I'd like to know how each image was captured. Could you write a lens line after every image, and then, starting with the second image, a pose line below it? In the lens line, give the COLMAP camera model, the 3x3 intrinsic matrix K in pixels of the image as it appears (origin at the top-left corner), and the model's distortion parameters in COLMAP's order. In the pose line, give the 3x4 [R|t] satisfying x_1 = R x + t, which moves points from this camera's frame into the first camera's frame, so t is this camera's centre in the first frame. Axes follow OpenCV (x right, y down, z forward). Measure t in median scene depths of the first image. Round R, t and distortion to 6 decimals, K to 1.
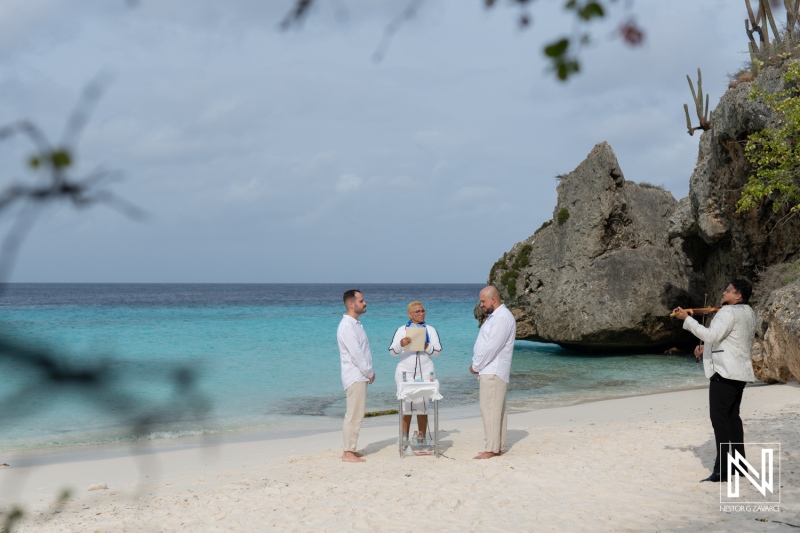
lens RADIAL K [[1111.1, 0, 400.0], [0, 1111.1, 266.5], [0, 0, 1]] dist [-0.003126, -0.007623]
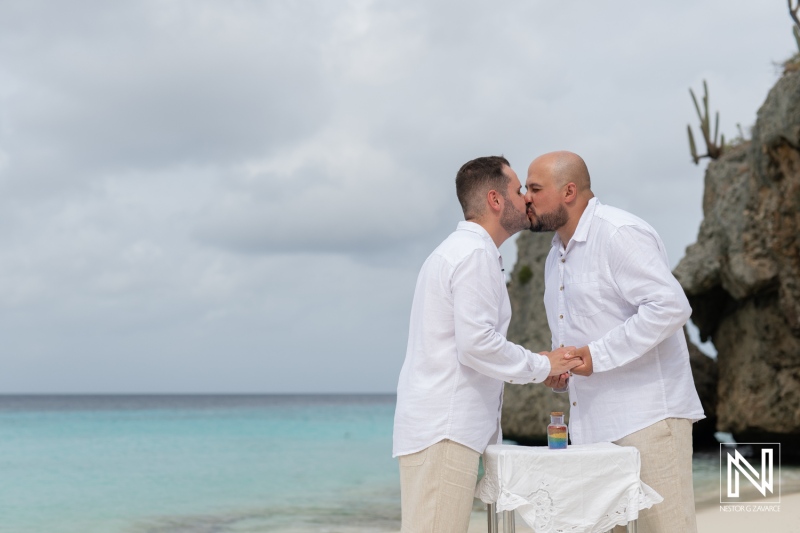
lens RADIAL K [[1144.9, 0, 400.0], [0, 1144.9, 266.5], [0, 0, 1]] dist [-0.004640, 0.021745]
pose [[0.995811, 0.007150, 0.091156, -0.014917], [0.001613, 0.995409, -0.095698, 0.026144], [-0.091422, 0.095445, 0.991228, 0.215751]]
